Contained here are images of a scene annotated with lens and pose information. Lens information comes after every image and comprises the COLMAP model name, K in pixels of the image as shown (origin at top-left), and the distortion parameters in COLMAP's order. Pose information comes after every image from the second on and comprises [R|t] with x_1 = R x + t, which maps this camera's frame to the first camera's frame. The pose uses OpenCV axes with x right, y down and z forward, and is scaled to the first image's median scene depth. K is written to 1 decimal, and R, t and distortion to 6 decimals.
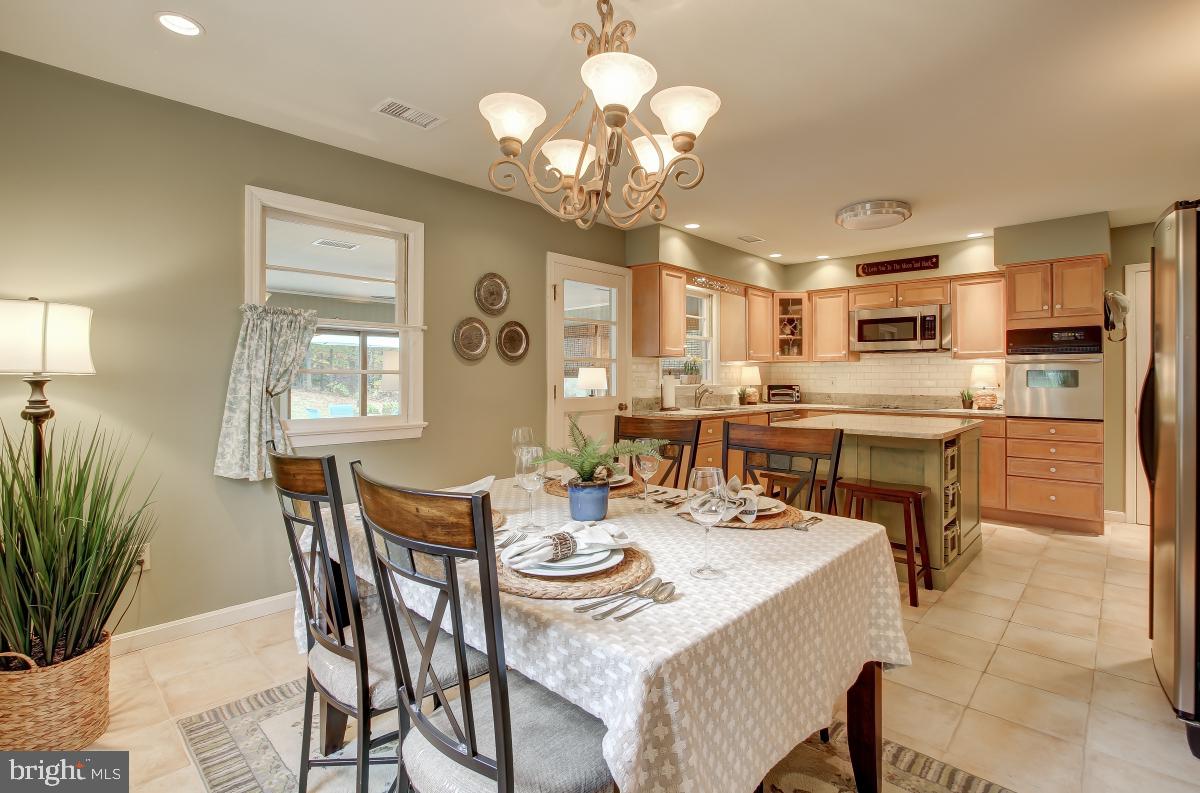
lens RADIAL K [[557.9, 0, 601.9], [0, 557.9, 373.0], [0, 0, 1]] dist [-0.037106, 0.000203]
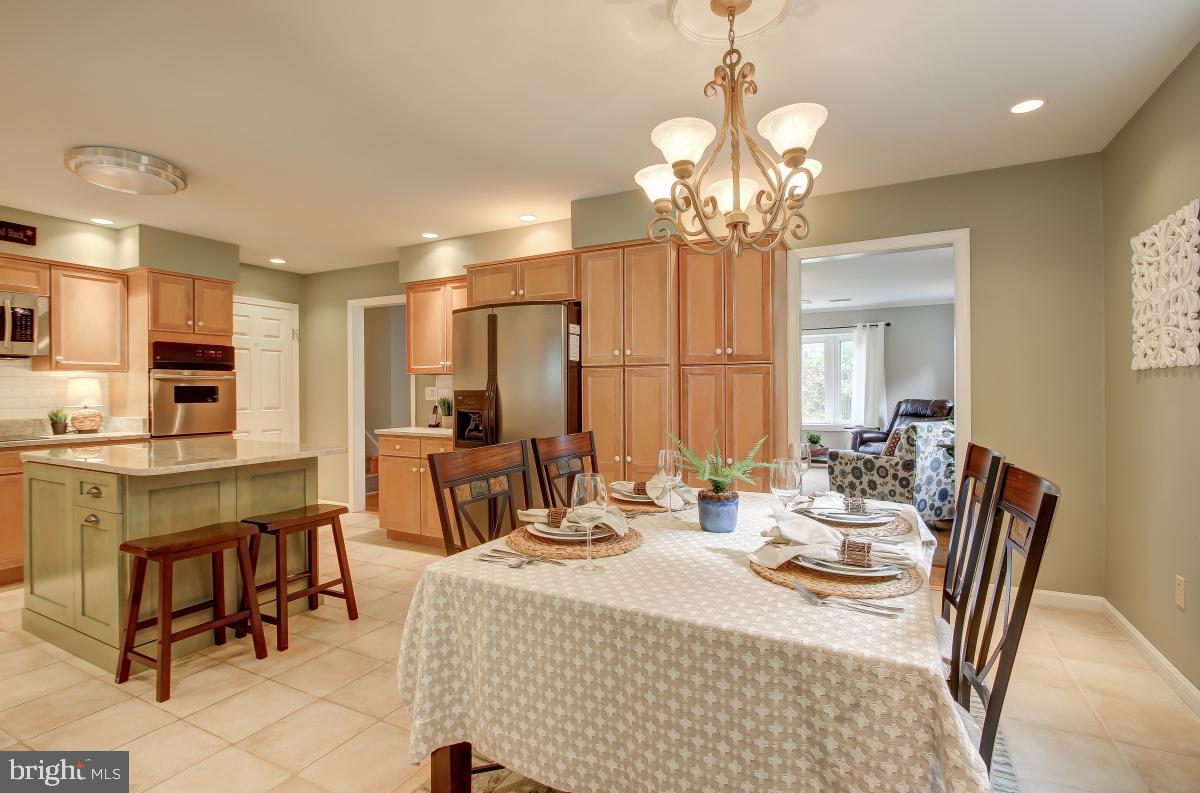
lens RADIAL K [[560.2, 0, 600.0], [0, 560.2, 396.5], [0, 0, 1]] dist [-0.018868, 0.000997]
pose [[-0.283692, -0.007704, 0.958885, -0.281164], [-0.001281, 0.999970, 0.007655, 0.004085], [-0.958915, 0.000943, -0.283693, 0.440875]]
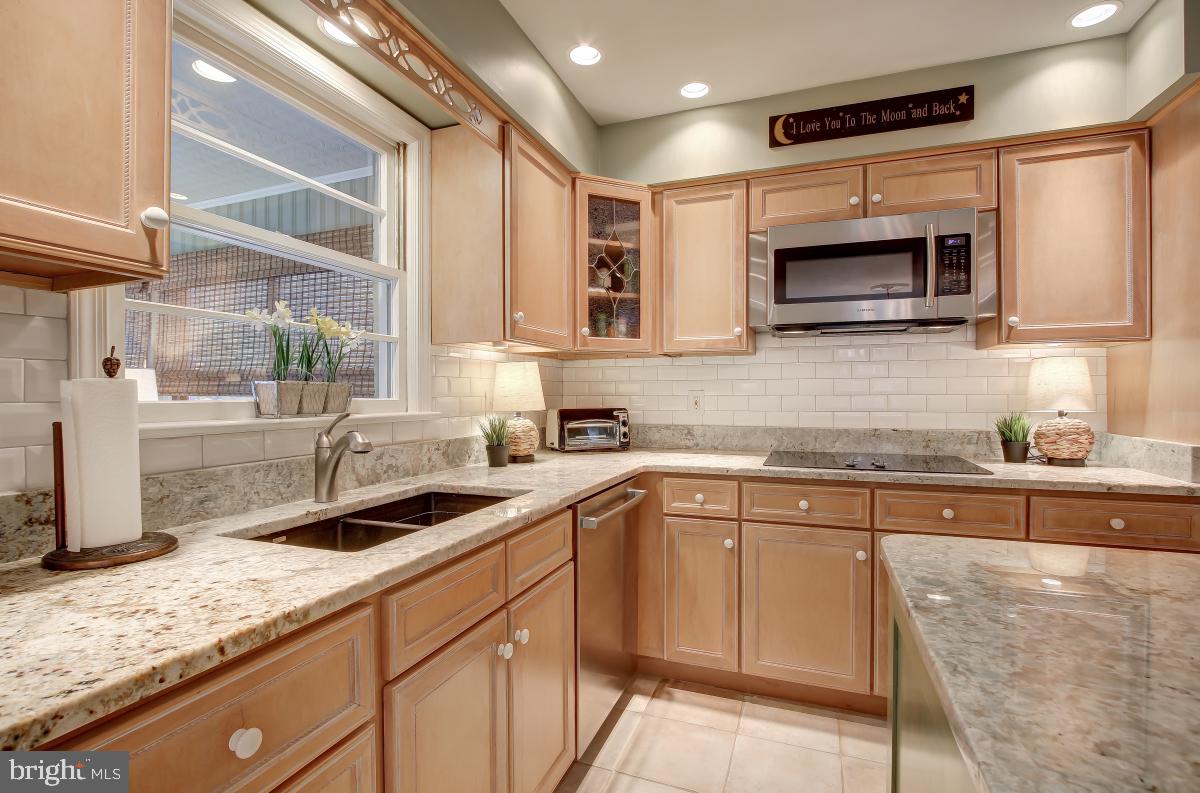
lens RADIAL K [[560.2, 0, 600.0], [0, 560.2, 396.5], [0, 0, 1]] dist [-0.018868, 0.000997]
pose [[0.922534, -0.006070, 0.385867, 0.181536], [0.001688, 0.999930, 0.011693, 0.008187], [-0.385911, -0.010136, 0.922480, 0.663058]]
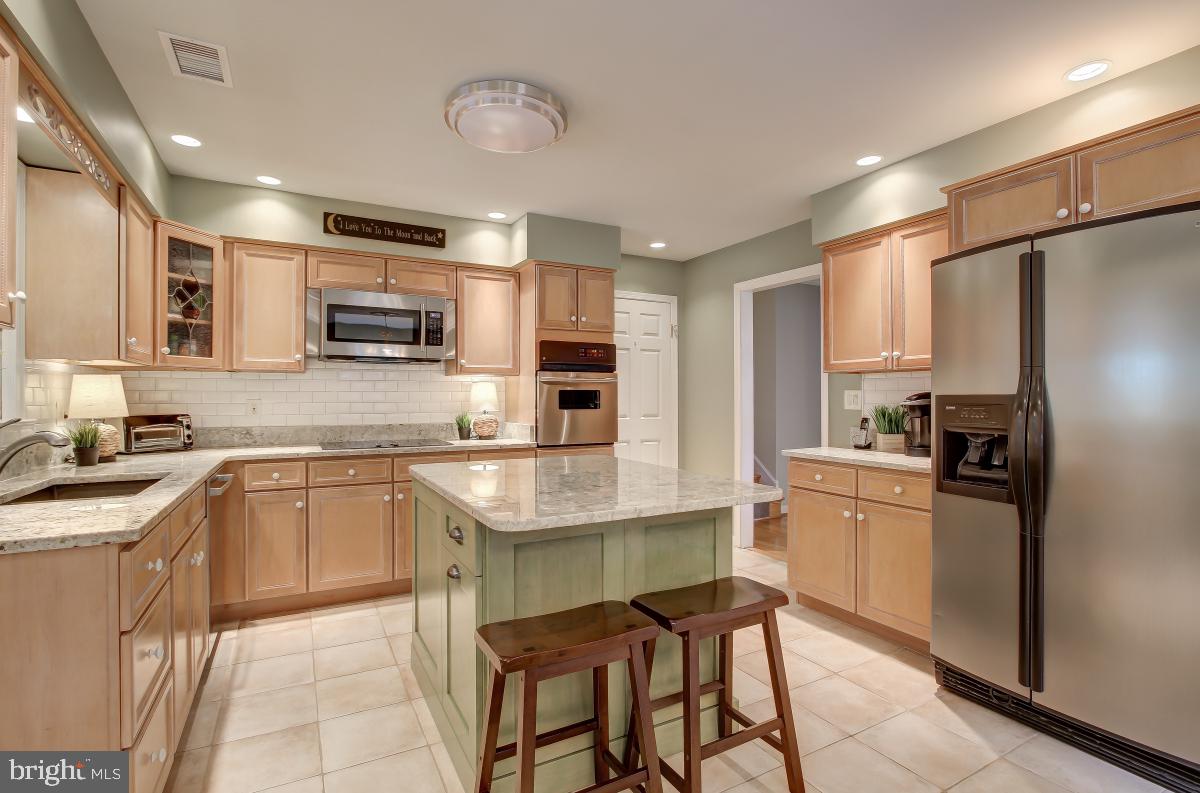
lens RADIAL K [[560.2, 0, 600.0], [0, 560.2, 396.5], [0, 0, 1]] dist [-0.018868, 0.000997]
pose [[0.305079, 0.001938, 0.952325, -0.025554], [-0.004148, 0.999991, -0.000706, 0.004510], [-0.952318, -0.003735, 0.305084, 0.527498]]
